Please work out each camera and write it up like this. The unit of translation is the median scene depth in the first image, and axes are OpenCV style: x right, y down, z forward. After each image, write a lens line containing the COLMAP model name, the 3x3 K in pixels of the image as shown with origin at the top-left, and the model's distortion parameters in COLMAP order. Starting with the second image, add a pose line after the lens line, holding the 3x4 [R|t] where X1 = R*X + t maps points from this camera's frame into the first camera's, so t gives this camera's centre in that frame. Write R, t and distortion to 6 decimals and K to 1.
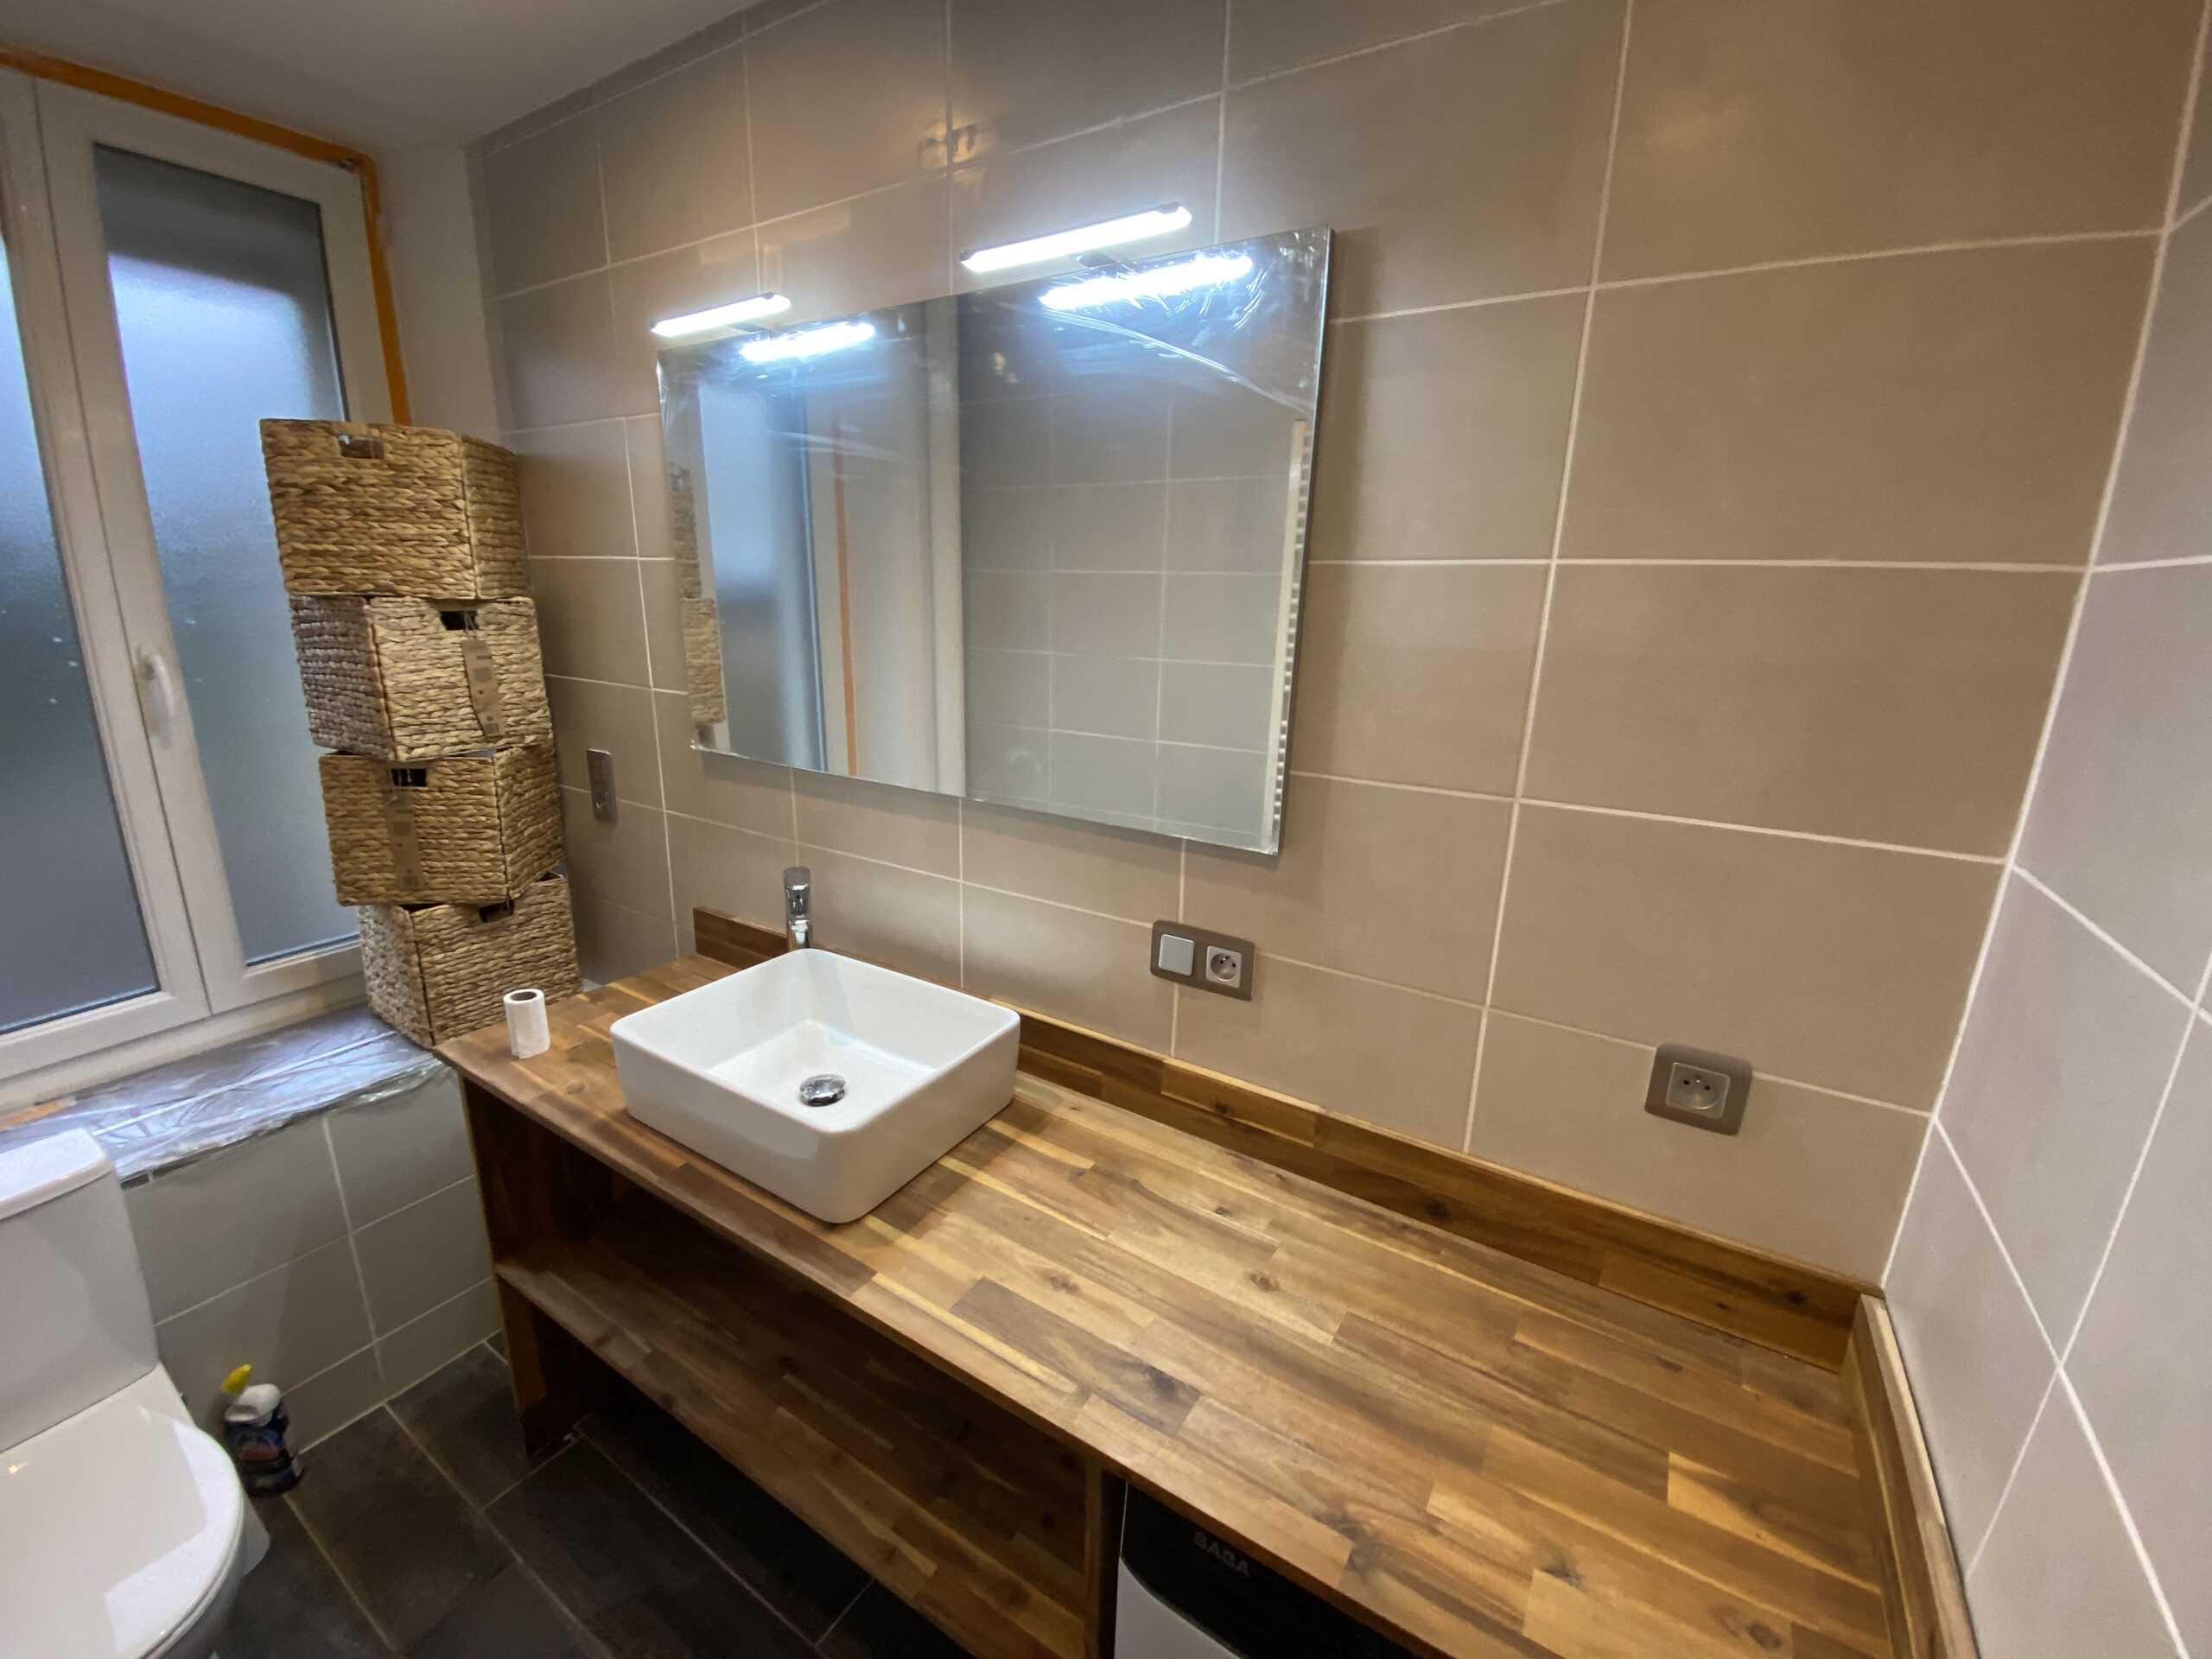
lens RADIAL K [[901.2, 0, 1101.5], [0, 901.2, 818.9], [0, 0, 1]] dist [-0.002338, -0.000375]
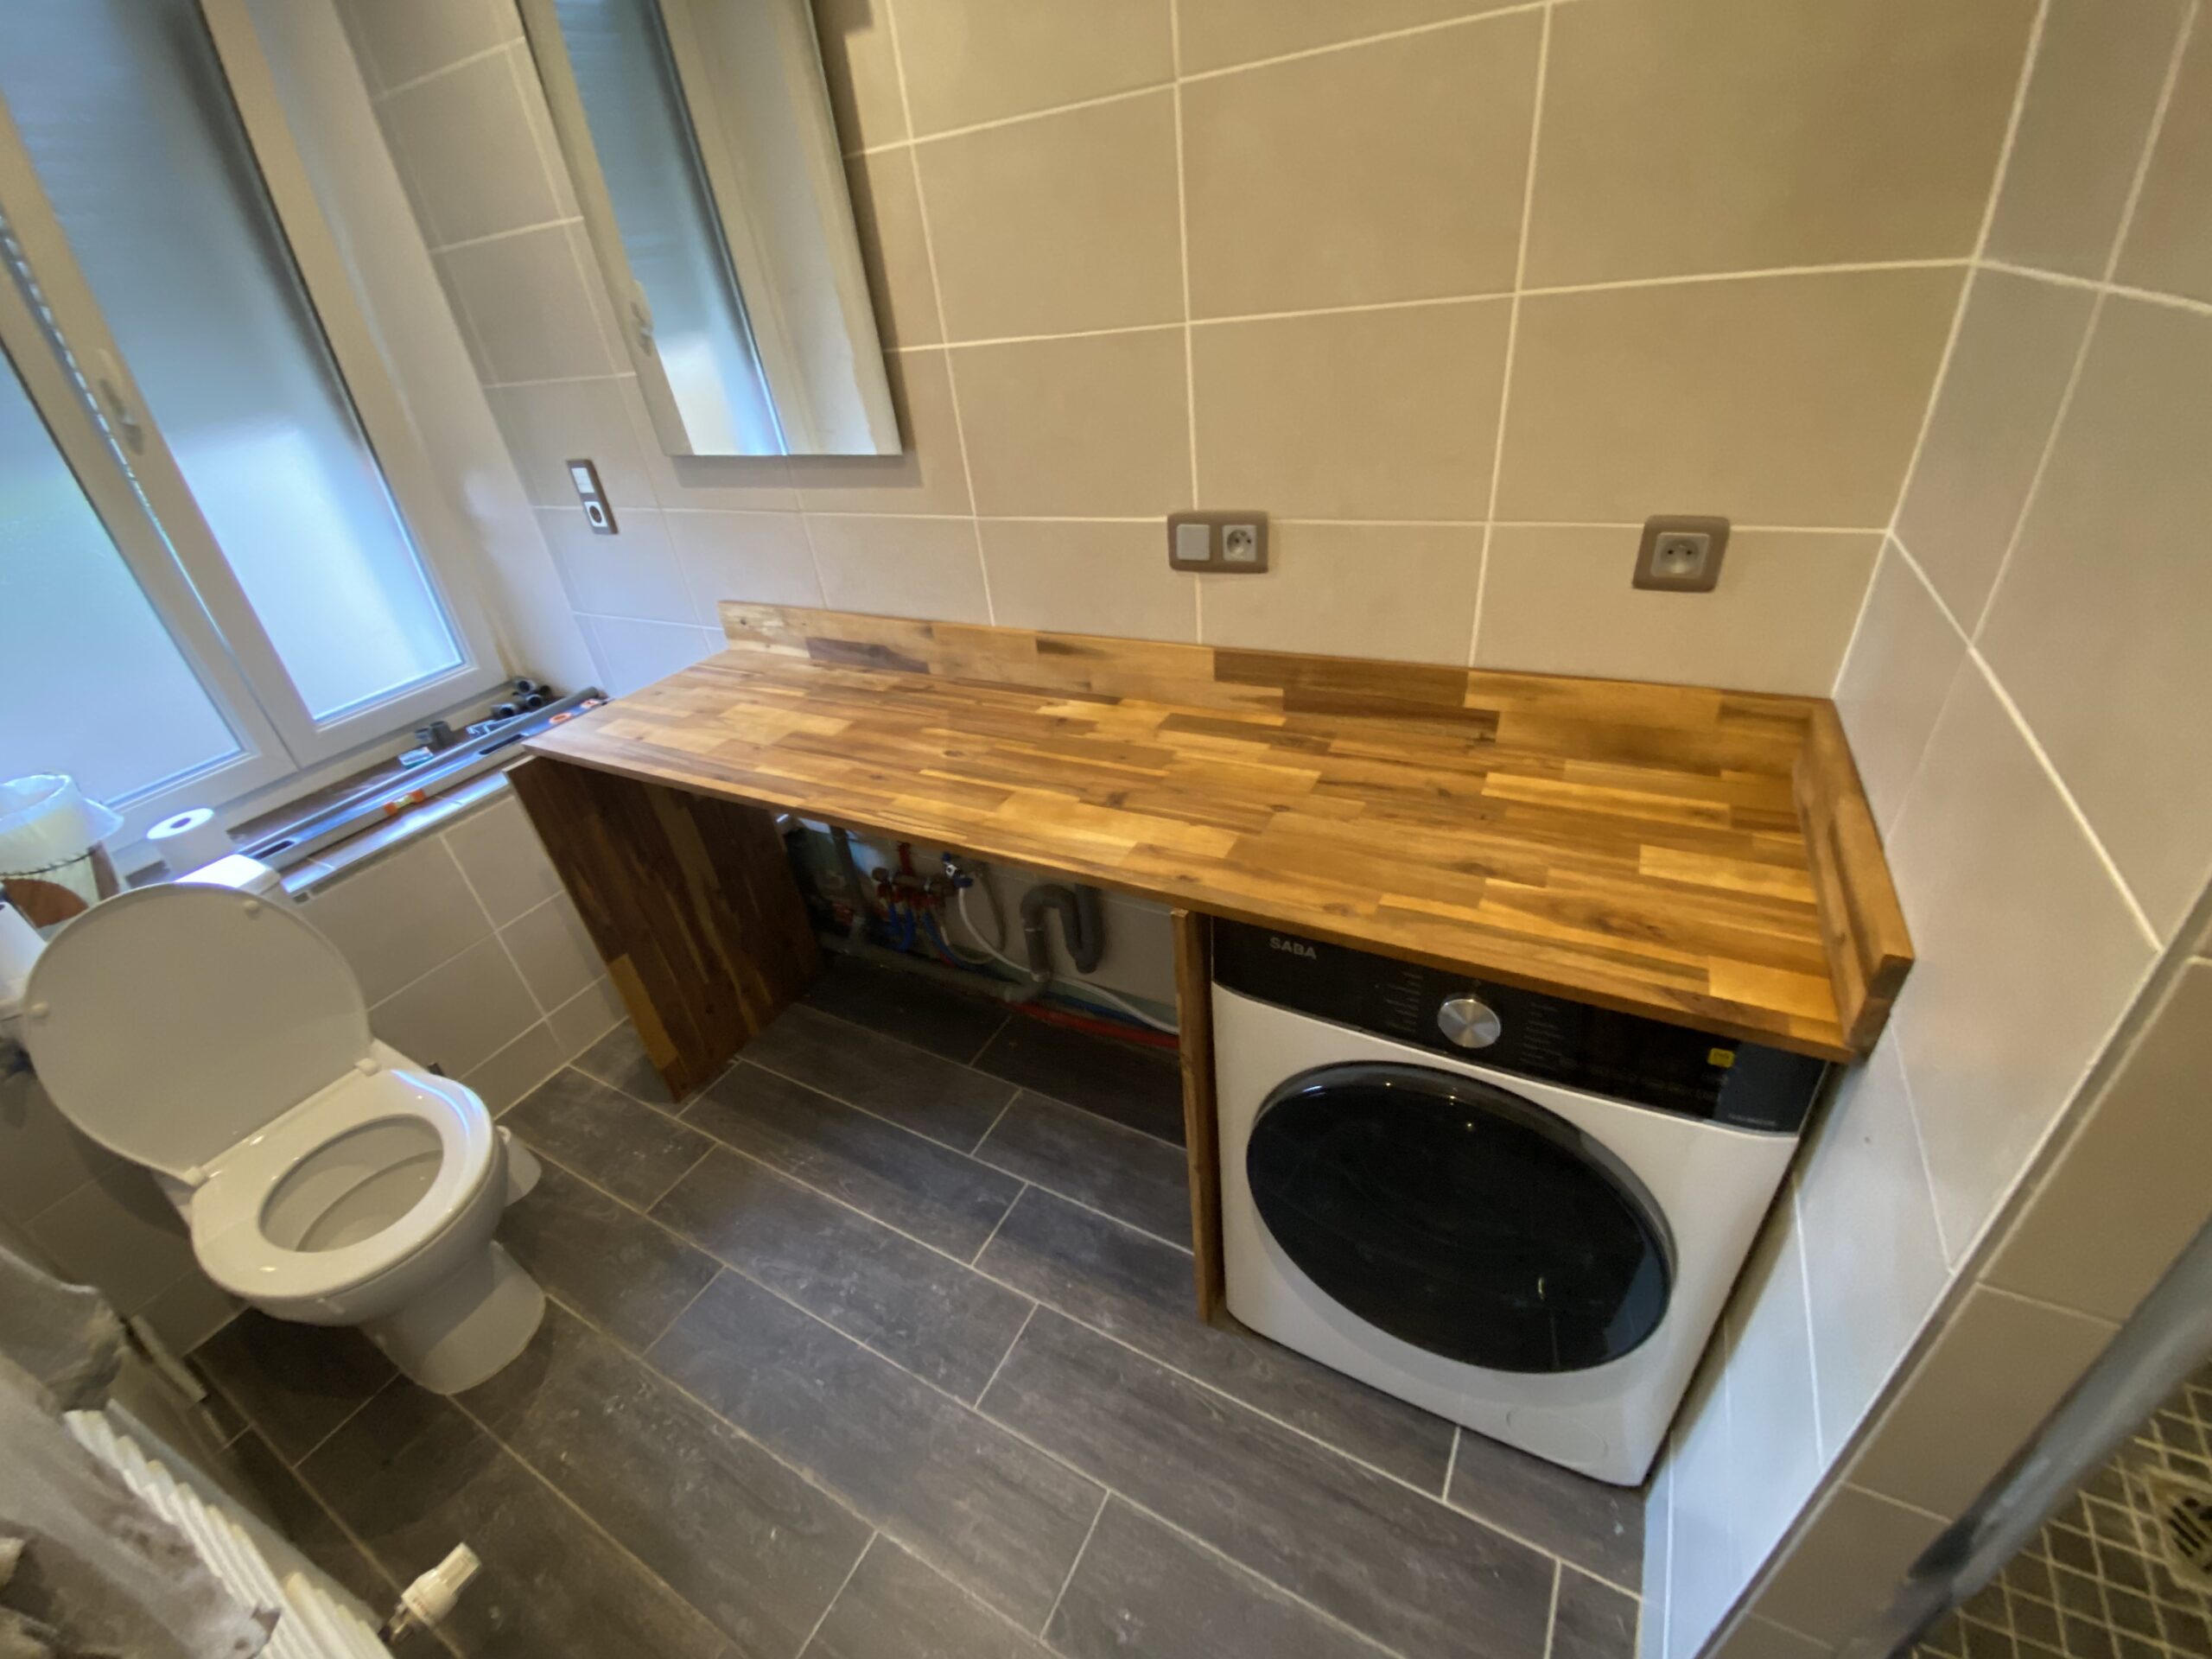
lens RADIAL K [[901.2, 0, 1100.7], [0, 901.2, 828.0], [0, 0, 1]] dist [-0.002338, -0.000375]
pose [[0.990253, -0.138934, -0.009811, -0.070551], [0.135997, 0.949300, 0.283434, 0.178369], [-0.030065, -0.282005, 0.958942, -0.120732]]
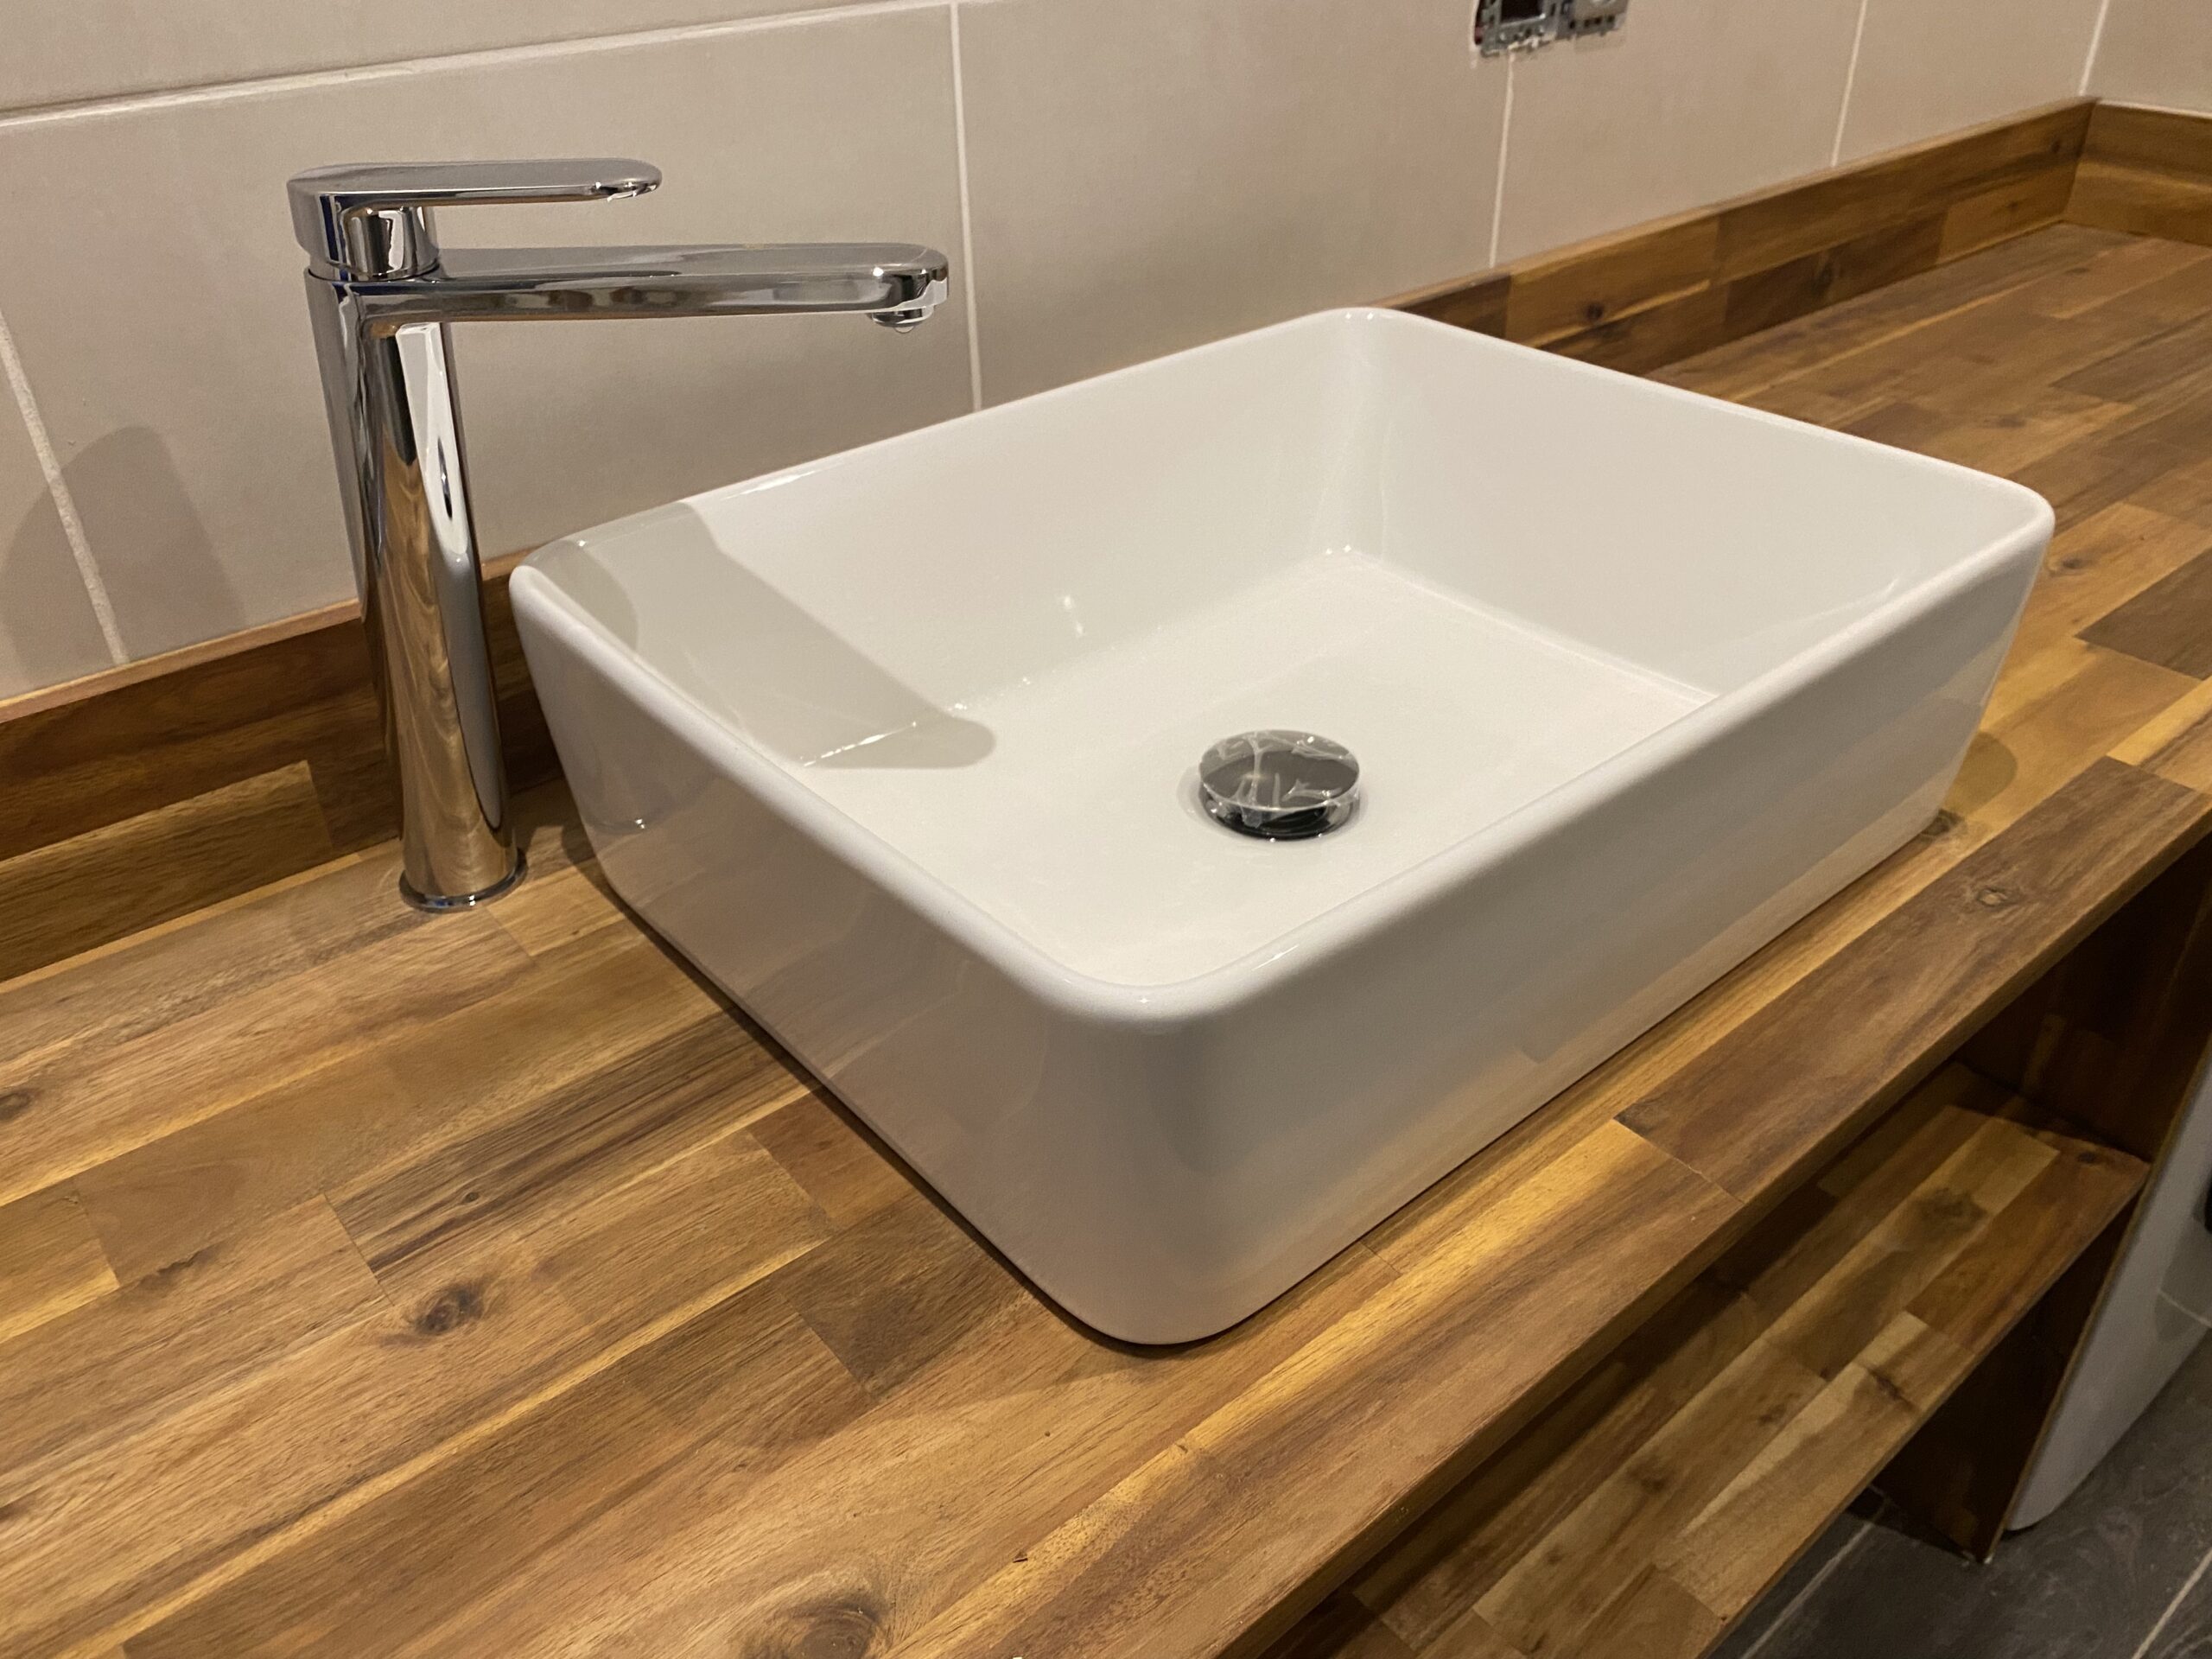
lens RADIAL K [[1708.1, 0, 1104.9], [0, 1708.1, 828.1], [0, 0, 1]] dist [0.008972, 0.002001]
pose [[0.305987, -0.546003, 0.779906, -0.878513], [0.258399, 0.836077, 0.483948, 0.058403], [-0.916298, 0.053445, 0.396915, 1.002086]]
